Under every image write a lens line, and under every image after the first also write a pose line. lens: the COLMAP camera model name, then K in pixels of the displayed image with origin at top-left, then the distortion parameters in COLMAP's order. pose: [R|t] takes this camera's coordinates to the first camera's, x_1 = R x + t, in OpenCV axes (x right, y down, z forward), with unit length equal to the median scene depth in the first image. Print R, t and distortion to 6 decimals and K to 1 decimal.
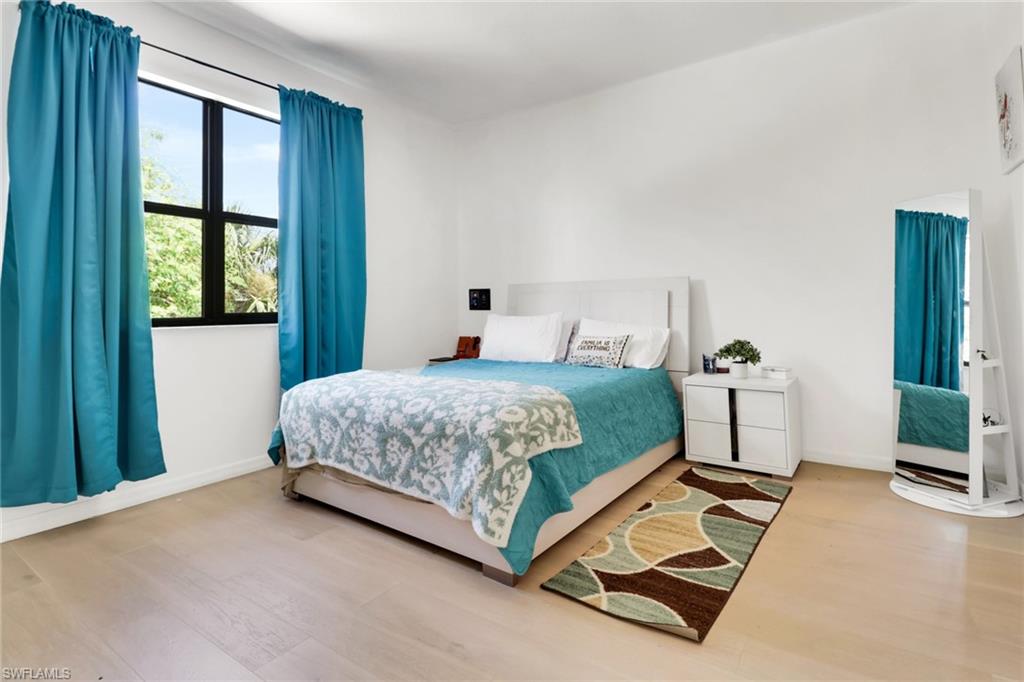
lens RADIAL K [[491.7, 0, 512.5], [0, 491.7, 328.2], [0, 0, 1]] dist [0.000171, -0.000508]
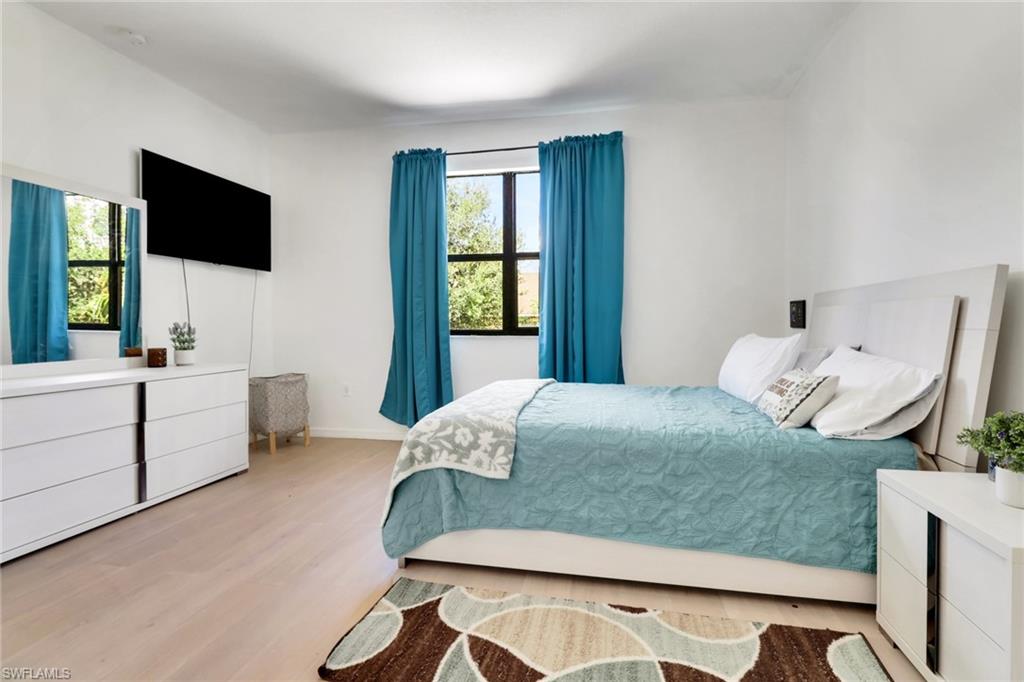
lens RADIAL K [[464.0, 0, 513.9], [0, 464.0, 370.1], [0, 0, 1]] dist [0.002783, 0.000194]
pose [[0.436099, 0.101293, -0.894180, 0.725702], [-0.043425, 0.994856, 0.091519, -0.036051], [0.898850, -0.001082, 0.438255, 0.522375]]
